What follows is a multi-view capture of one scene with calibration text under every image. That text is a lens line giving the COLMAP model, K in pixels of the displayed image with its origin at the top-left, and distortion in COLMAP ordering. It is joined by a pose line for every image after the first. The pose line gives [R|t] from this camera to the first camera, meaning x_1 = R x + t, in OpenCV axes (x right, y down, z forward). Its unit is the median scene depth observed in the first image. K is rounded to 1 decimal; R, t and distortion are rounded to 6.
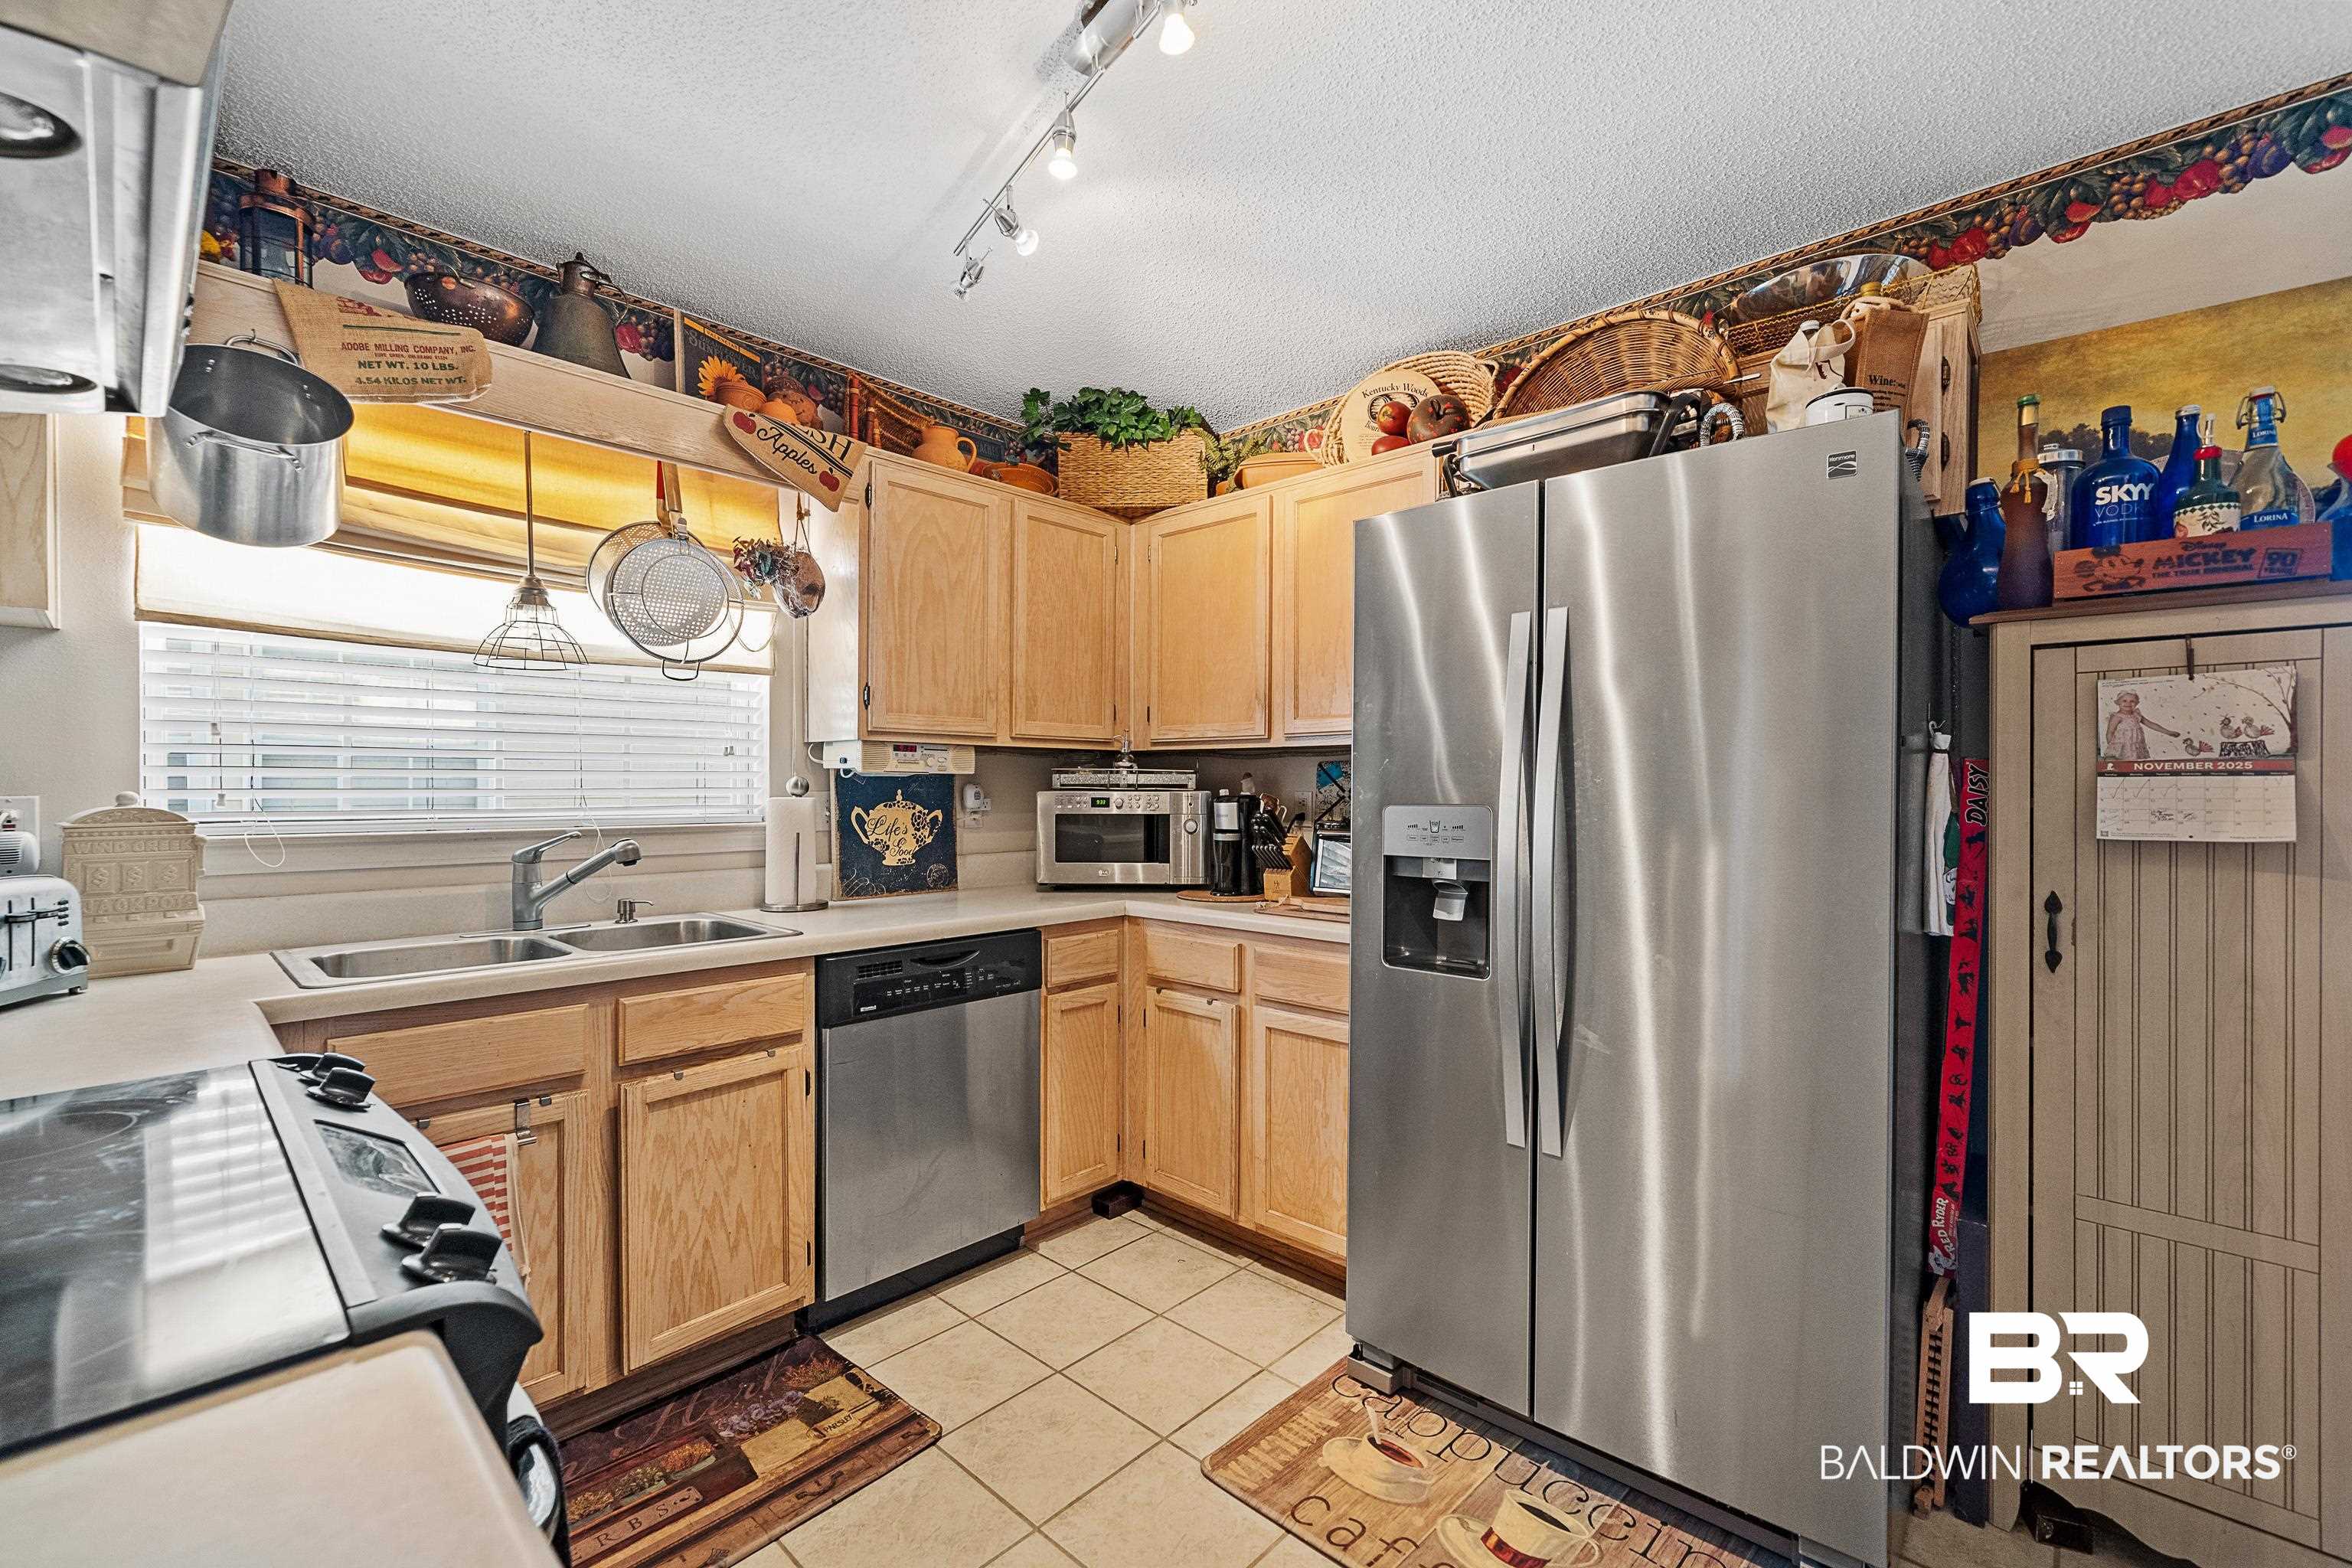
lens RADIAL K [[970.1, 0, 1176.5], [0, 970.1, 784.2], [0, 0, 1]] dist [-0.000865, -0.000115]
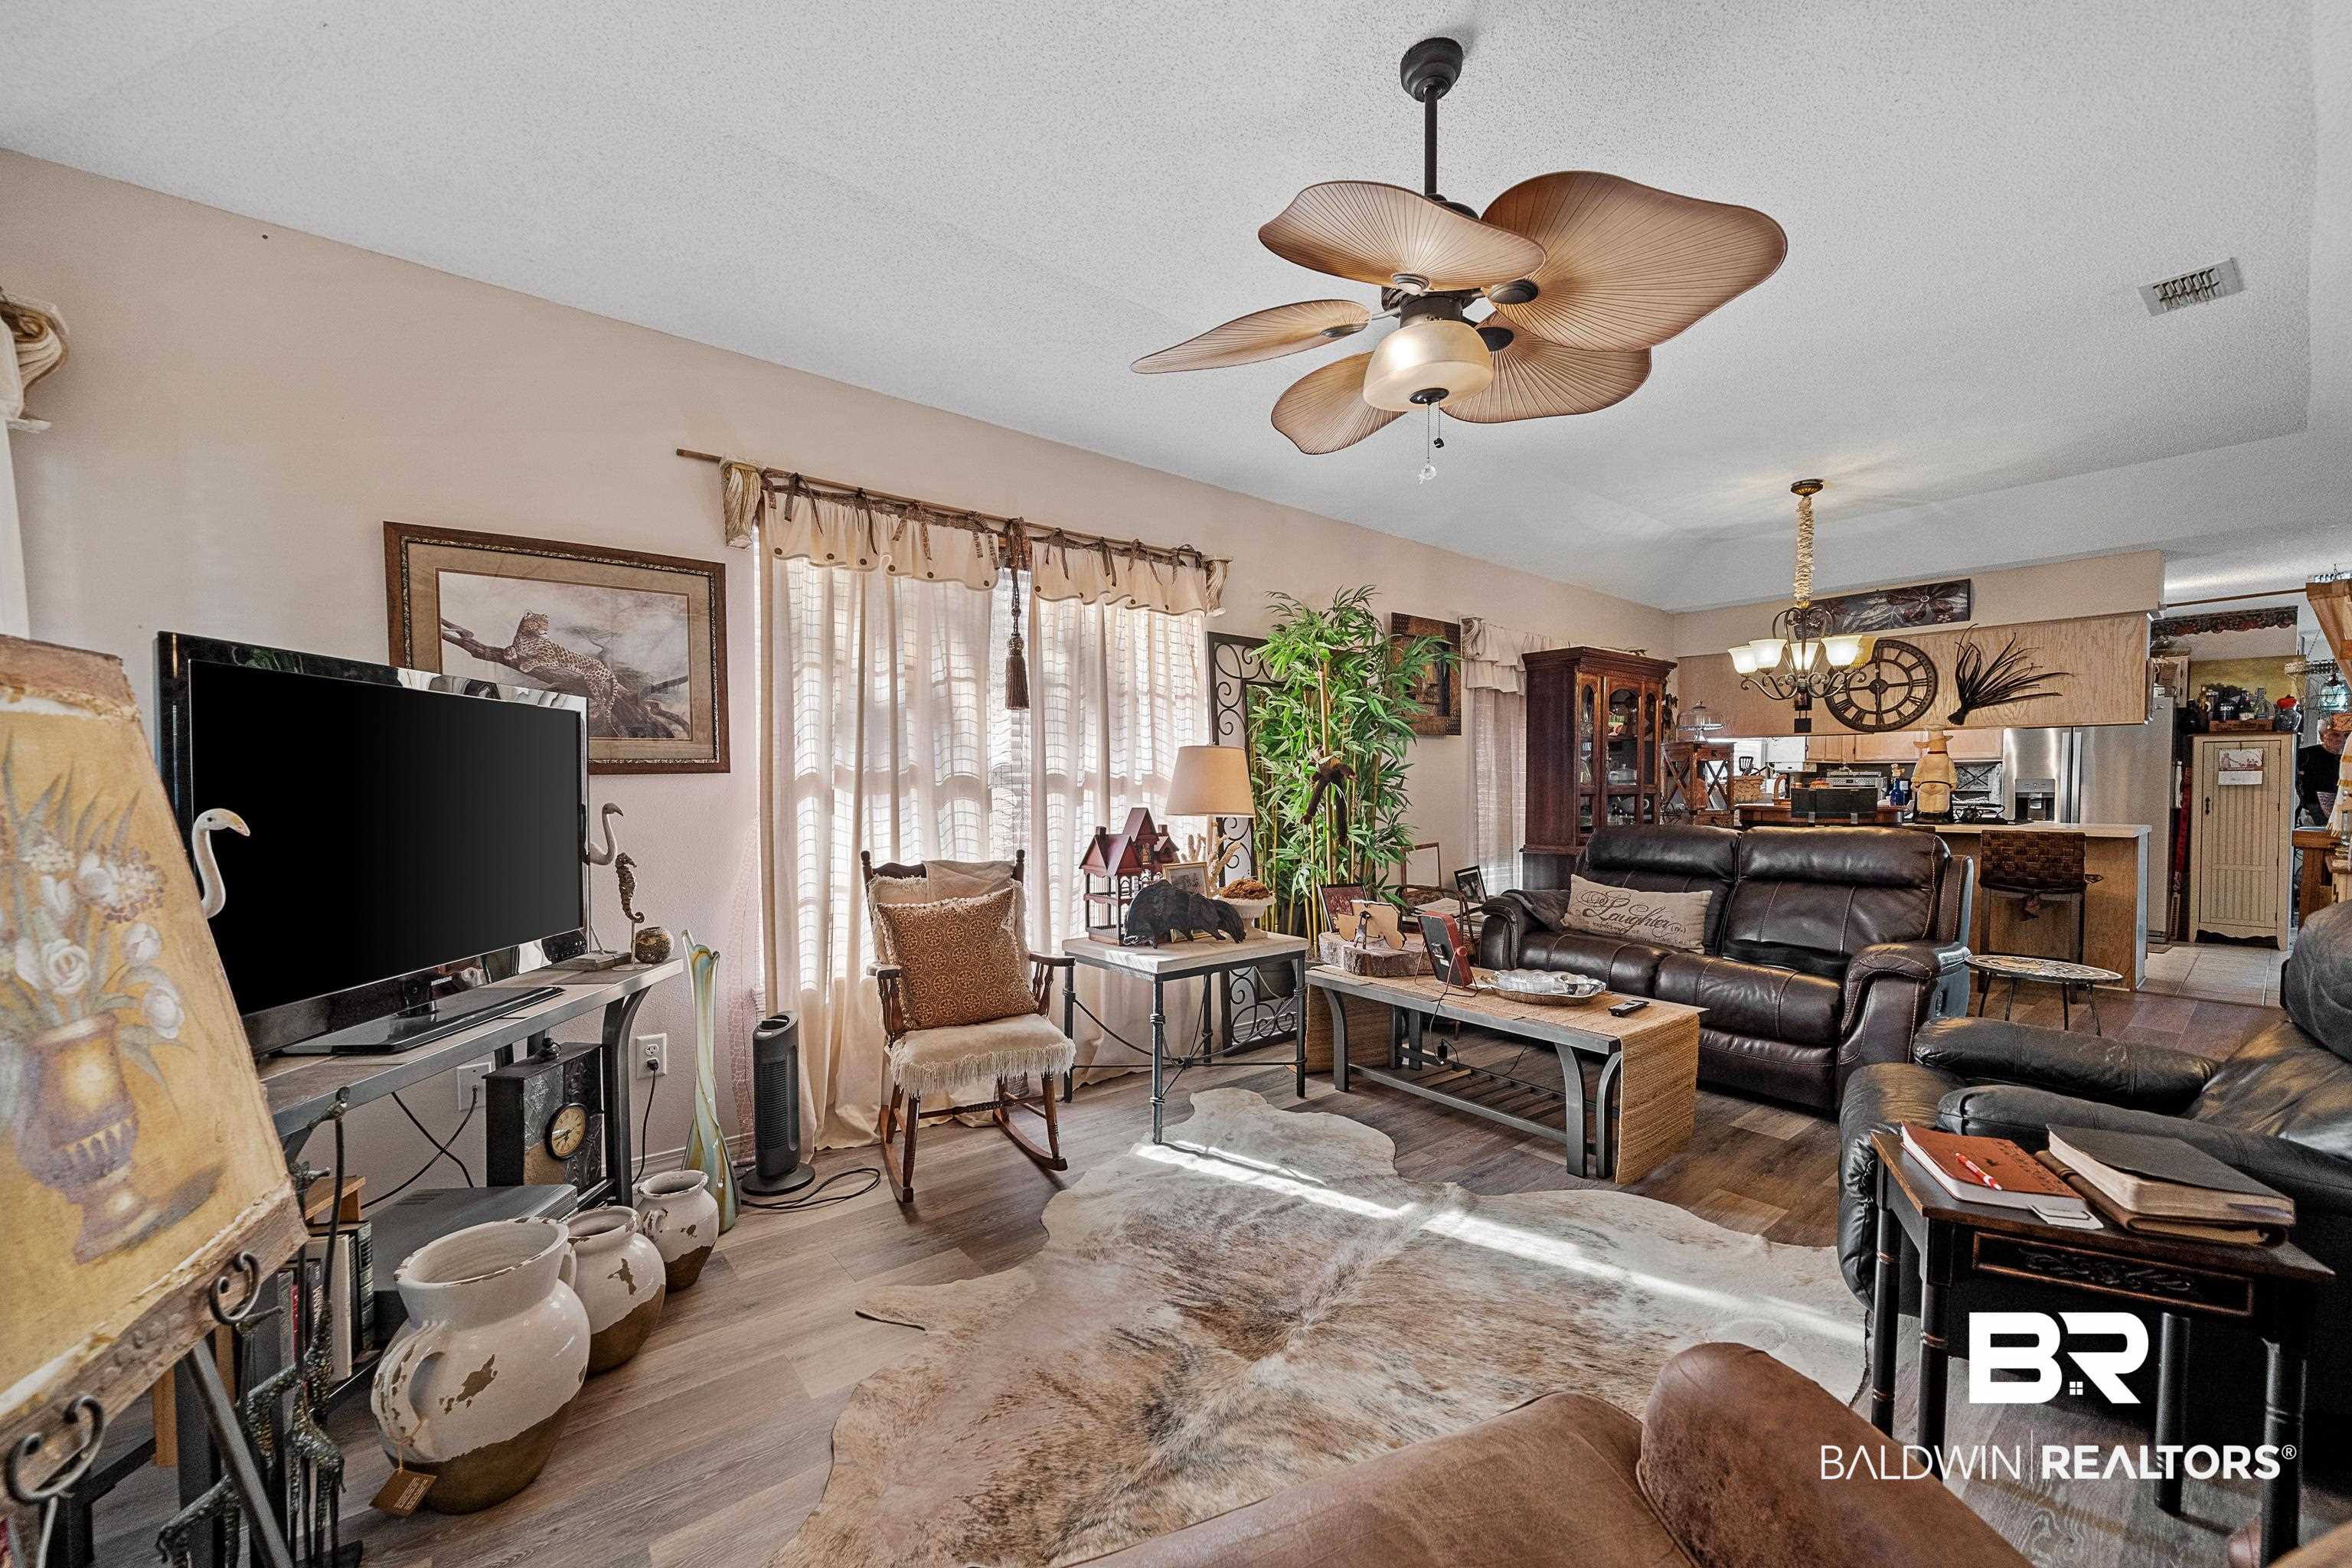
lens RADIAL K [[903.2, 0, 1176.6], [0, 903.2, 801.7], [0, 0, 1]] dist [-0.009123, -0.000056]
pose [[0.990087, 0.003295, -0.140416, -3.183316], [-0.000766, 0.999837, 0.018058, 0.060960], [0.140453, -0.017772, 0.989928, -3.691464]]
